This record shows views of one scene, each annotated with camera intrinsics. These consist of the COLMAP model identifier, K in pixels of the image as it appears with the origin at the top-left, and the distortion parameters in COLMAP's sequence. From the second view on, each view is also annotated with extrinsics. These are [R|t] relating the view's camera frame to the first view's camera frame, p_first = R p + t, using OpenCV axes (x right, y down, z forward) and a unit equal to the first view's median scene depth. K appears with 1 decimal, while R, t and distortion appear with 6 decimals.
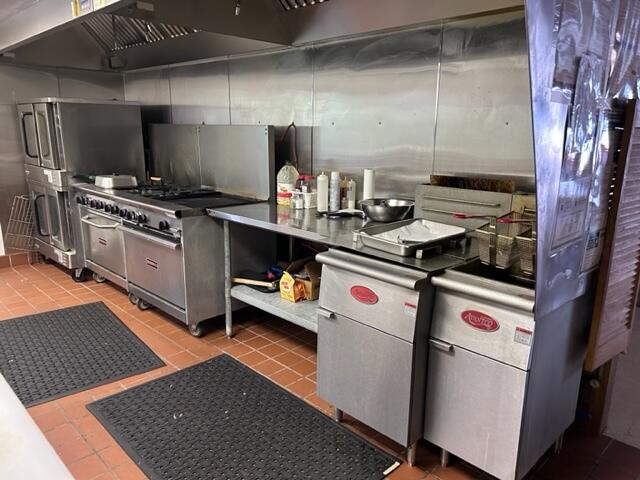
lens RADIAL K [[487.3, 0, 320.0], [0, 487.3, 240.0], [0, 0, 1]] dist [0.002863, 0.000125]
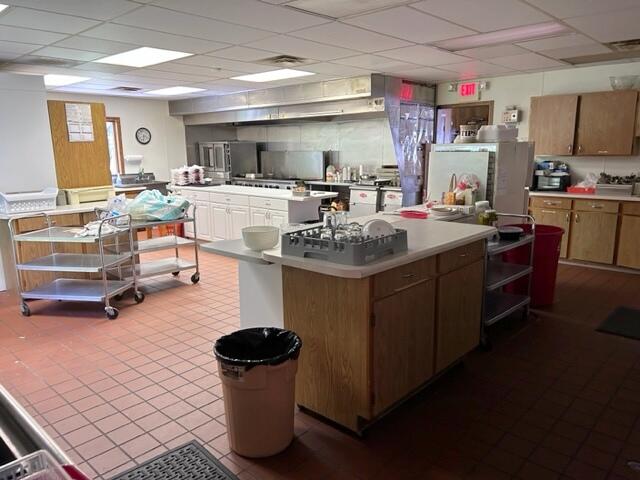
lens RADIAL K [[483.5, 0, 320.0], [0, 483.5, 240.0], [0, 0, 1]] dist [0.001698, 0.000081]
pose [[0.998334, -0.024754, 0.052115, -0.292036], [0.026892, 0.998809, -0.040722, 0.391848], [-0.051045, 0.042056, 0.997810, -1.763751]]
